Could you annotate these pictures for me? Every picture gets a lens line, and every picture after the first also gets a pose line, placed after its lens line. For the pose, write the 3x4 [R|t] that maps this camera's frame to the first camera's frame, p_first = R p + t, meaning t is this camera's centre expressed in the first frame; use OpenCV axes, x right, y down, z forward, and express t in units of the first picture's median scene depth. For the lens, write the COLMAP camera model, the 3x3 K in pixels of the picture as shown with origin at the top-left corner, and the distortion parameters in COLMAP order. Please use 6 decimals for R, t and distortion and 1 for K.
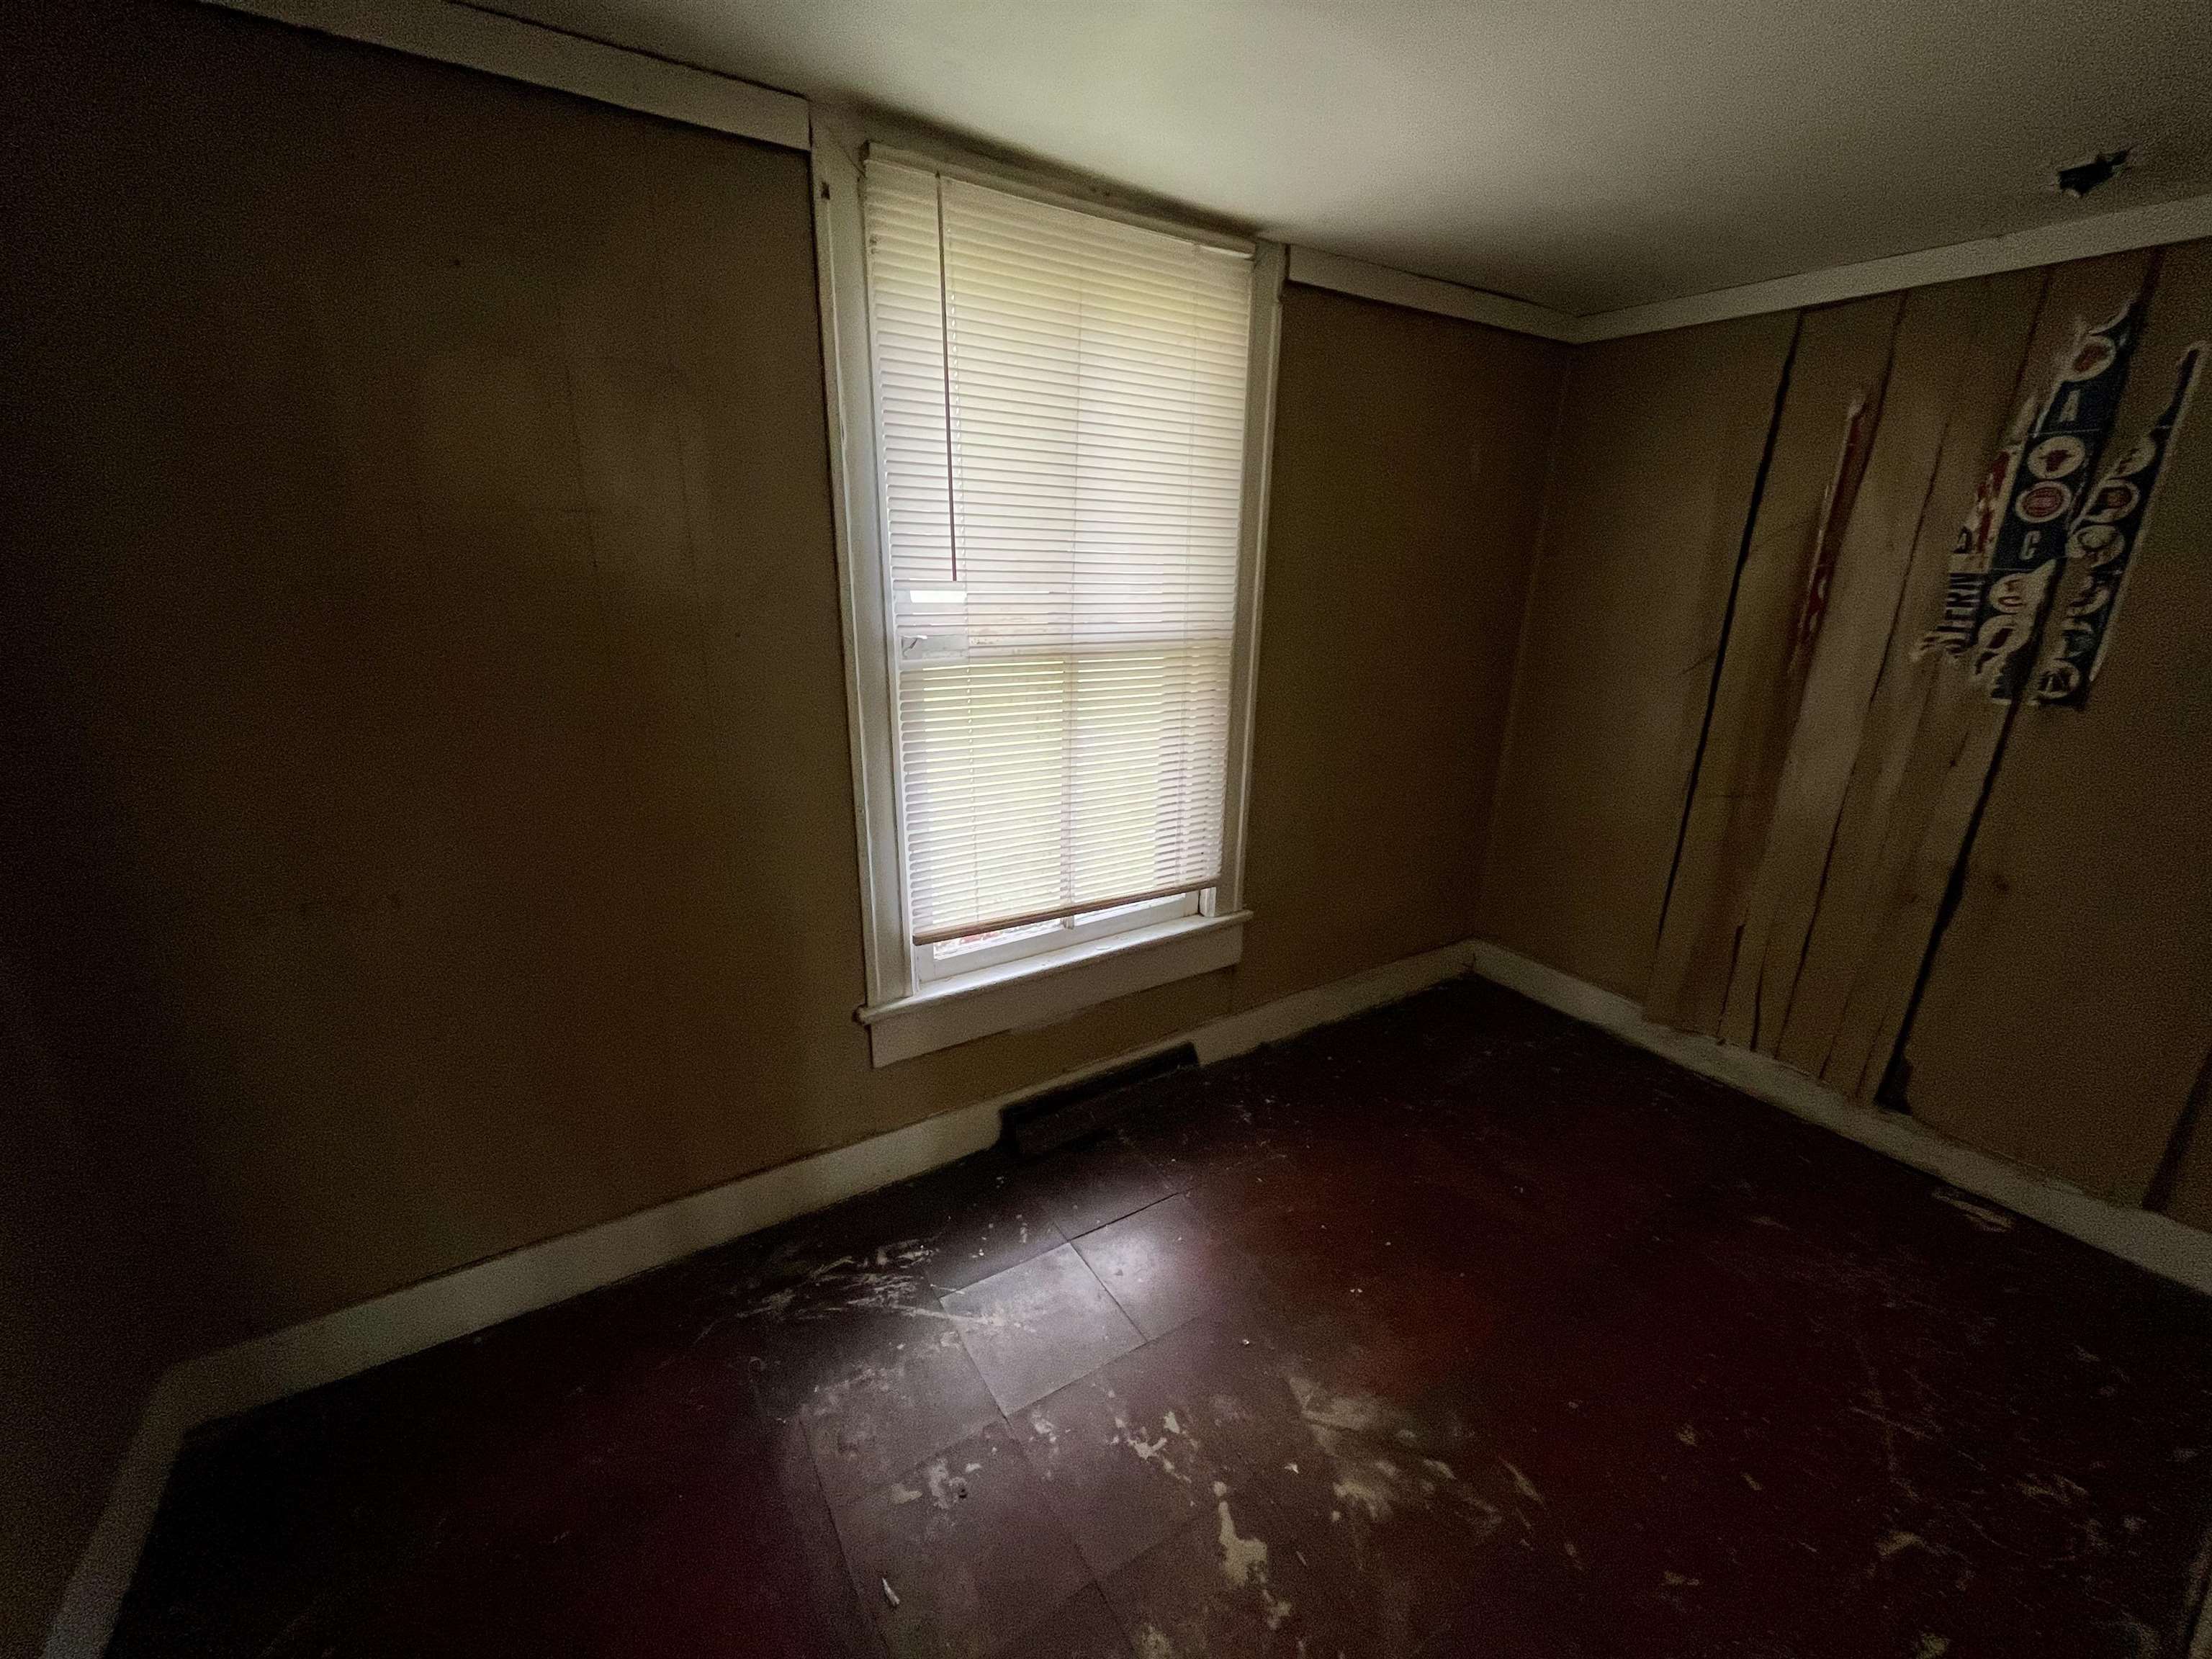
lens RADIAL K [[905.1, 0, 1103.0], [0, 905.1, 831.3], [0, 0, 1]] dist [-0.000240, -0.000450]
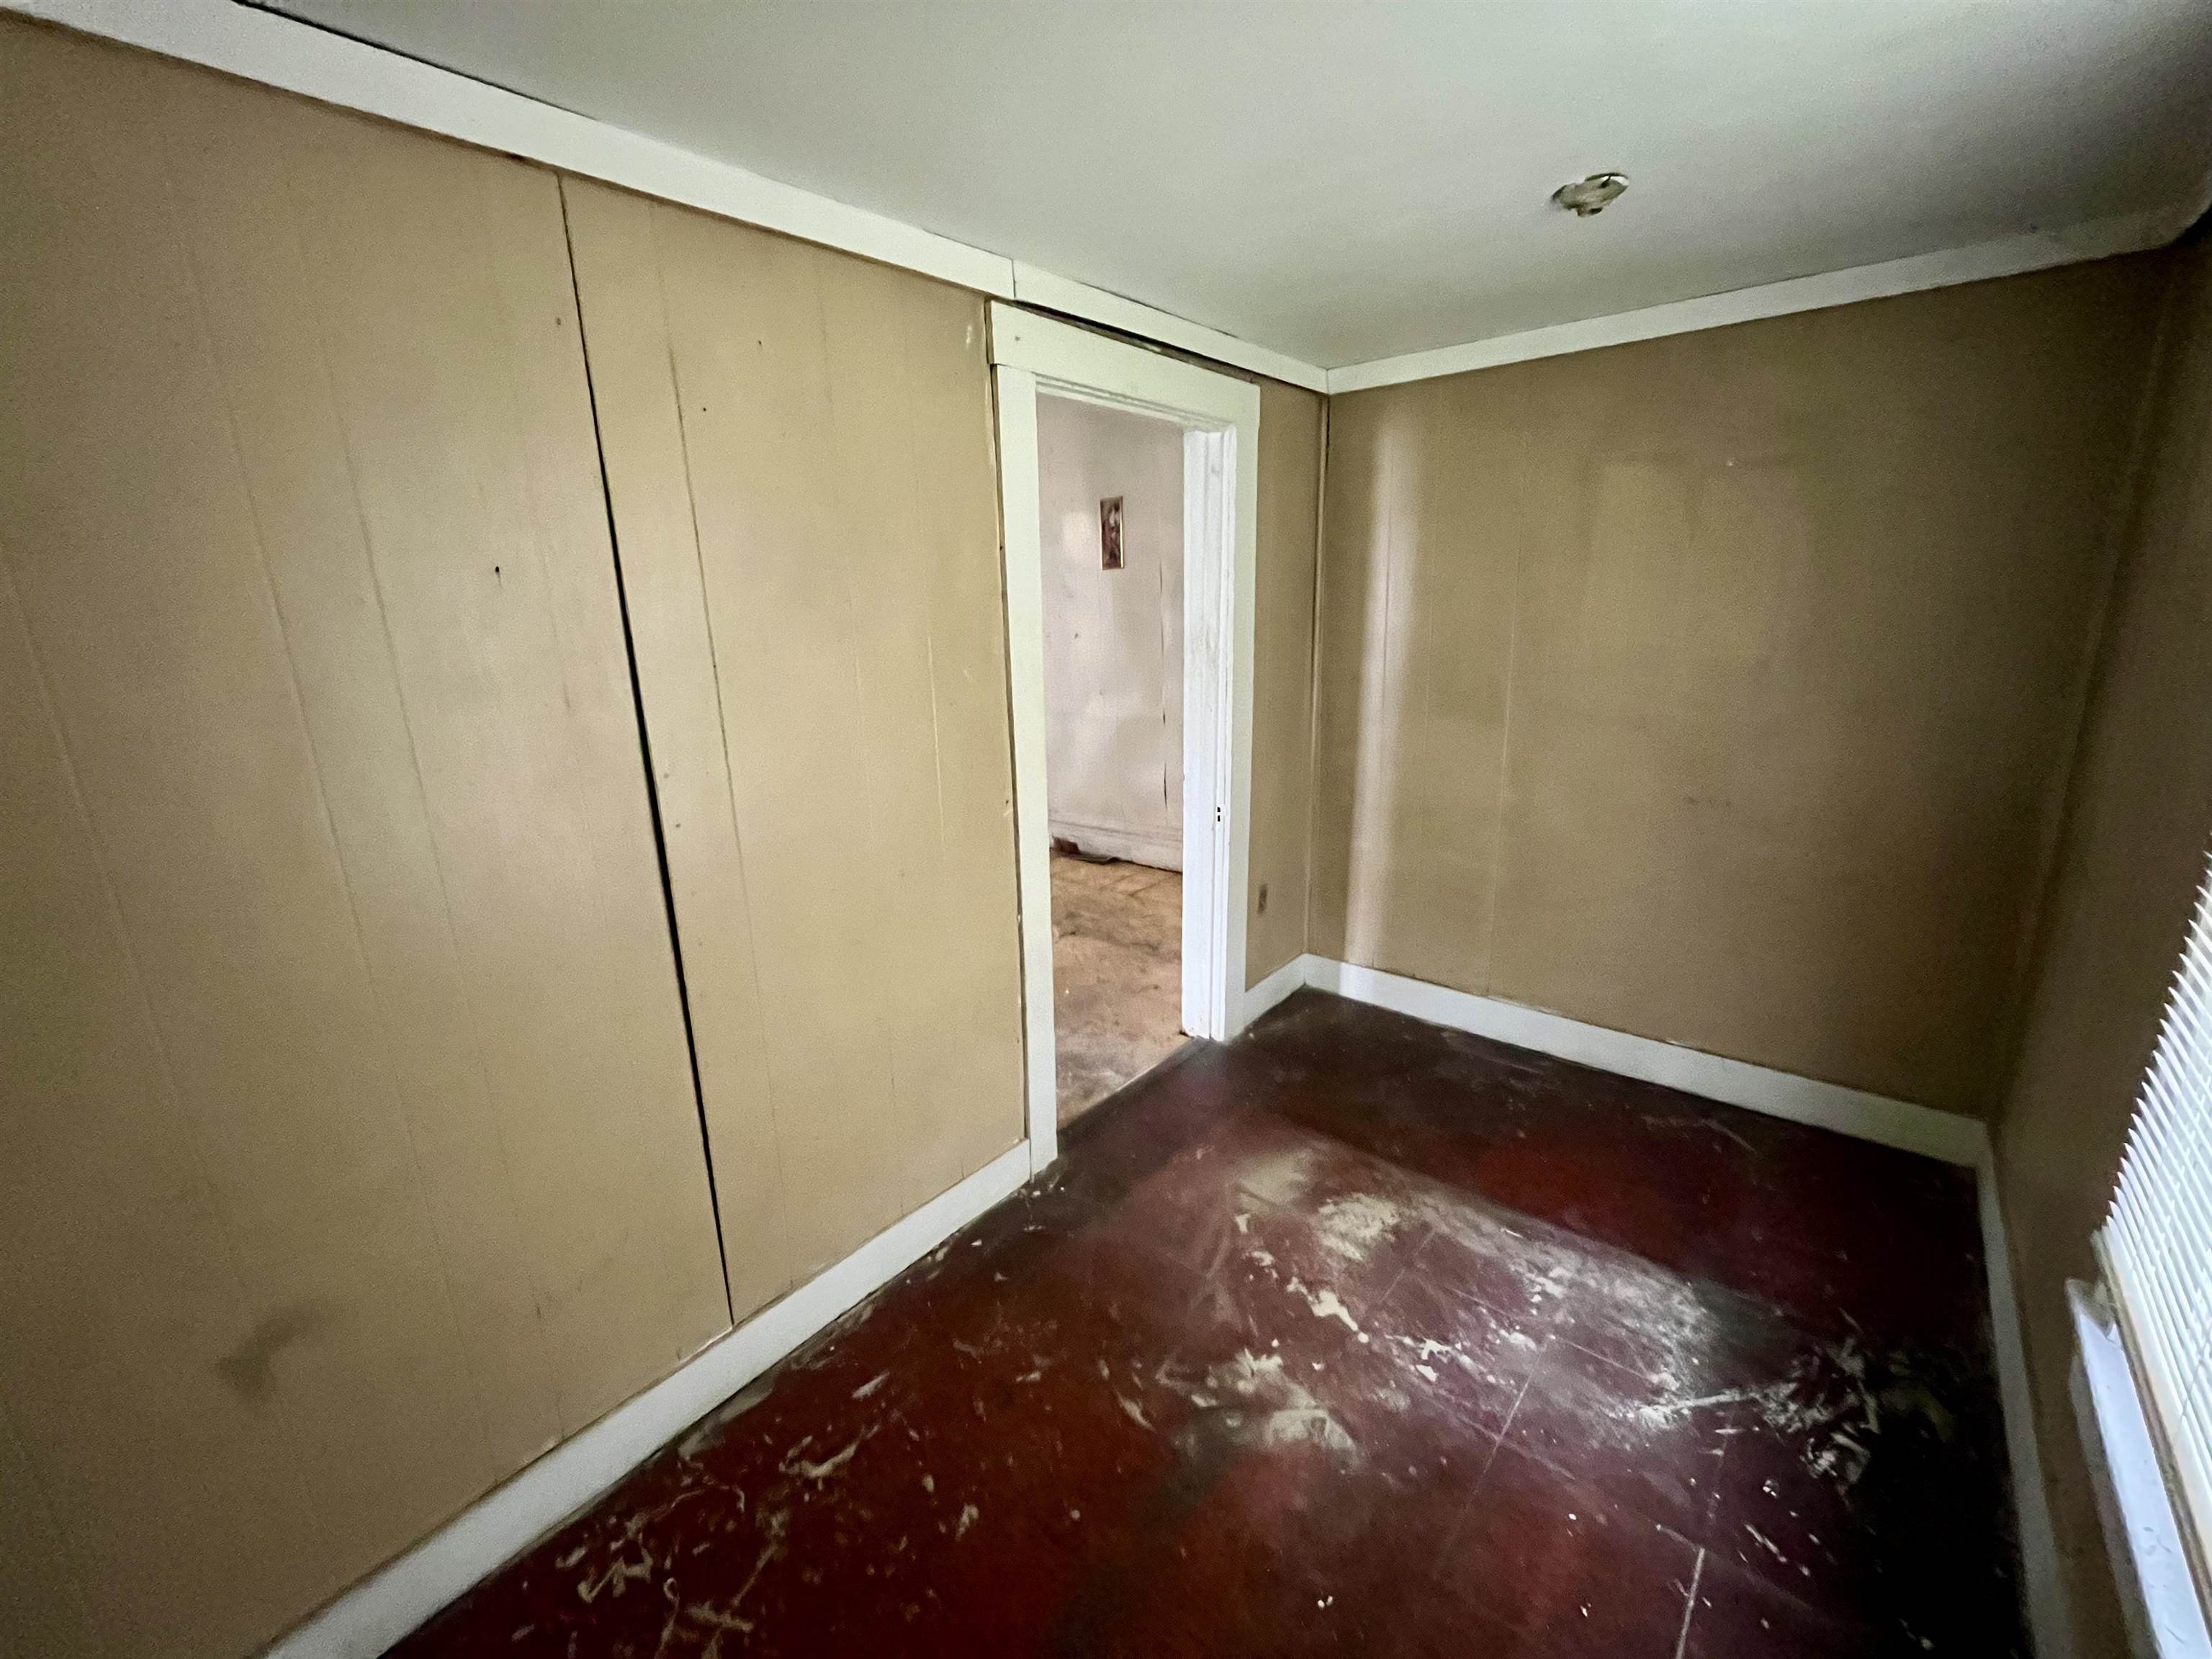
lens RADIAL K [[905.1, 0, 1103.0], [0, 905.1, 831.3], [0, 0, 1]] dist [-0.000240, -0.000450]
pose [[-0.956099, 0.083002, -0.281042, 0.743215], [-0.071833, 0.863405, 0.499371, -0.470139], [0.284102, 0.497636, -0.819539, 1.519428]]
